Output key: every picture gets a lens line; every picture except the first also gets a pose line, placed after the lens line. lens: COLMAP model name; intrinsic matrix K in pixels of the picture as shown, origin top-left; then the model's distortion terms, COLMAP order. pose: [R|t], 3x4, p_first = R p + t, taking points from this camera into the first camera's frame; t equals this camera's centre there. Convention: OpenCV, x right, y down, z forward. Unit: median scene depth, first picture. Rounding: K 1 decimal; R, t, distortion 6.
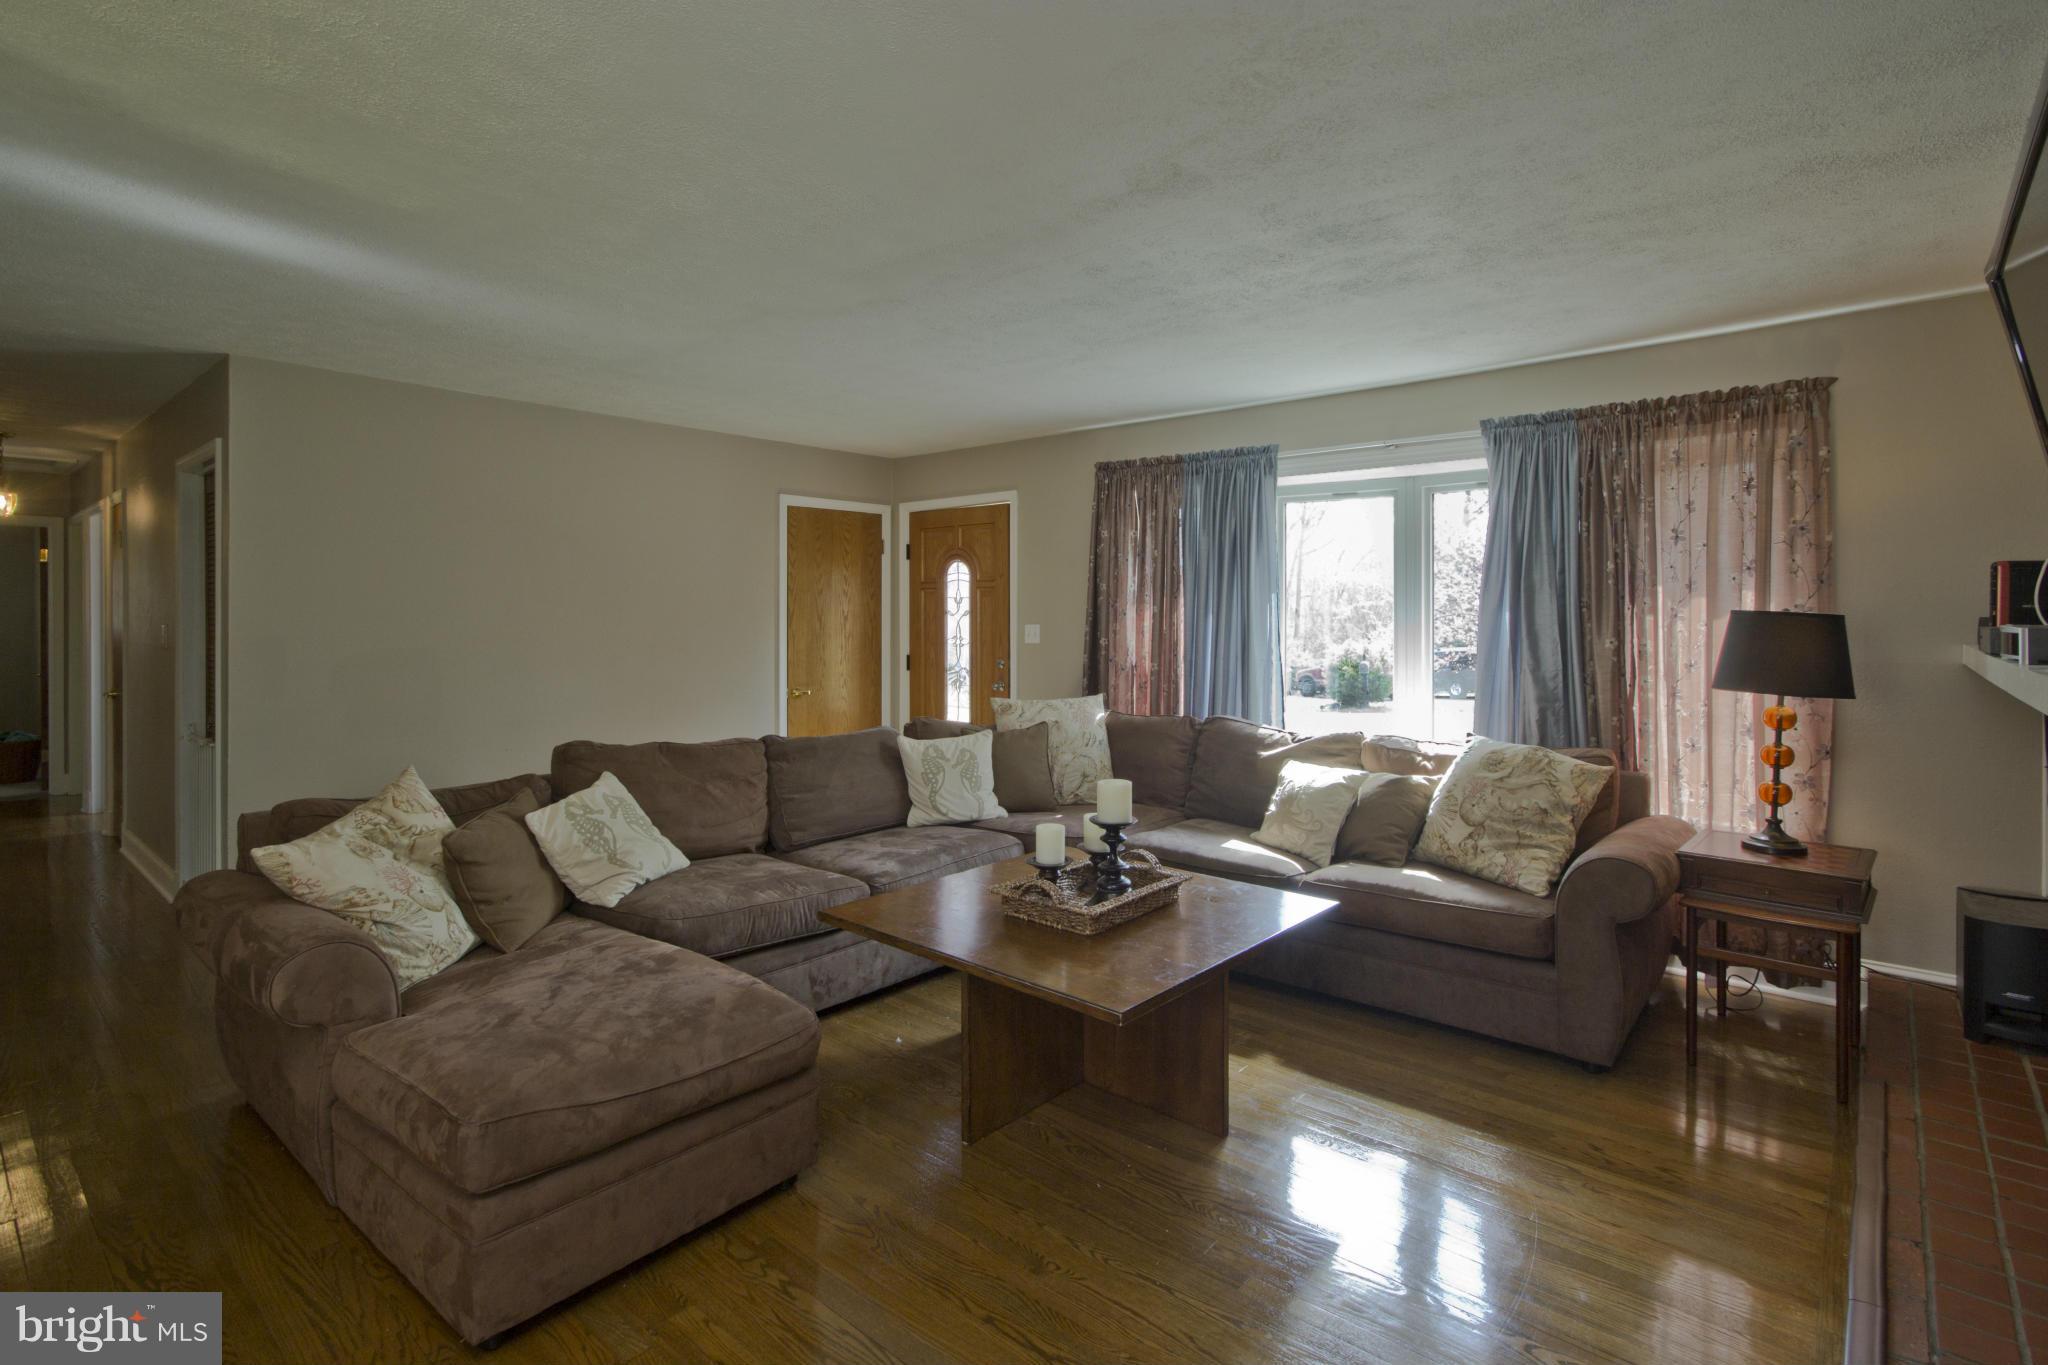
lens RADIAL K [[994.4, 0, 1022.9], [0, 994.4, 609.0], [0, 0, 1]] dist [-0.000297, -0.000391]
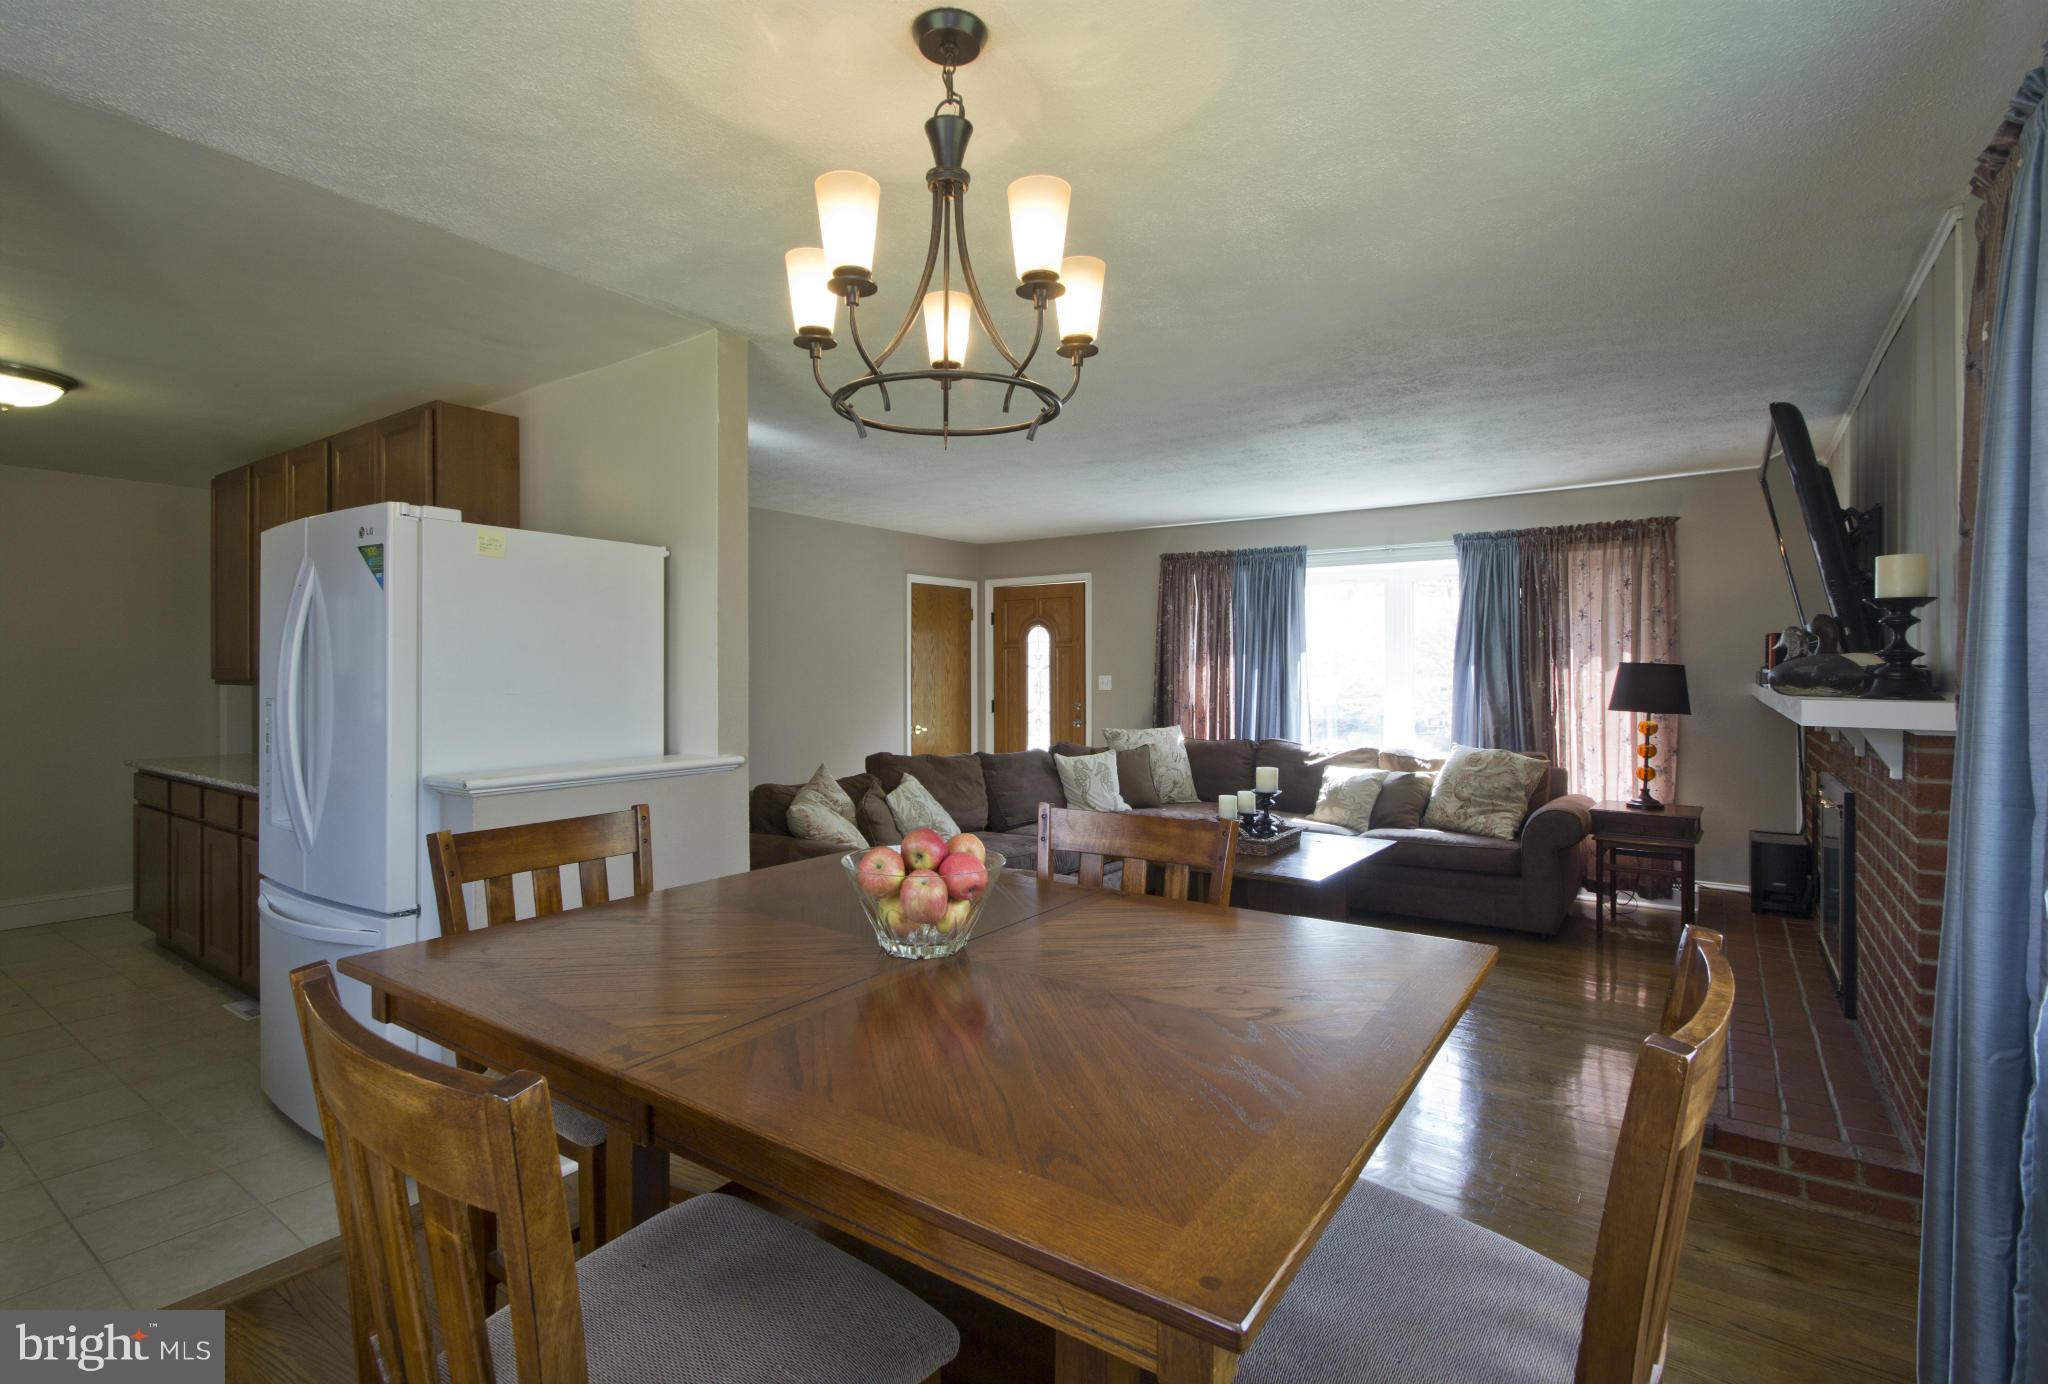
lens RADIAL K [[975.4, 0, 1028.7], [0, 975.4, 663.9], [0, 0, 1]] dist [0.011198, 0.000181]
pose [[0.994714, -0.001081, 0.102677, -0.349312], [0.001346, 0.999996, -0.002505, 0.005484], [-0.102674, 0.002629, 0.994712, -0.418331]]
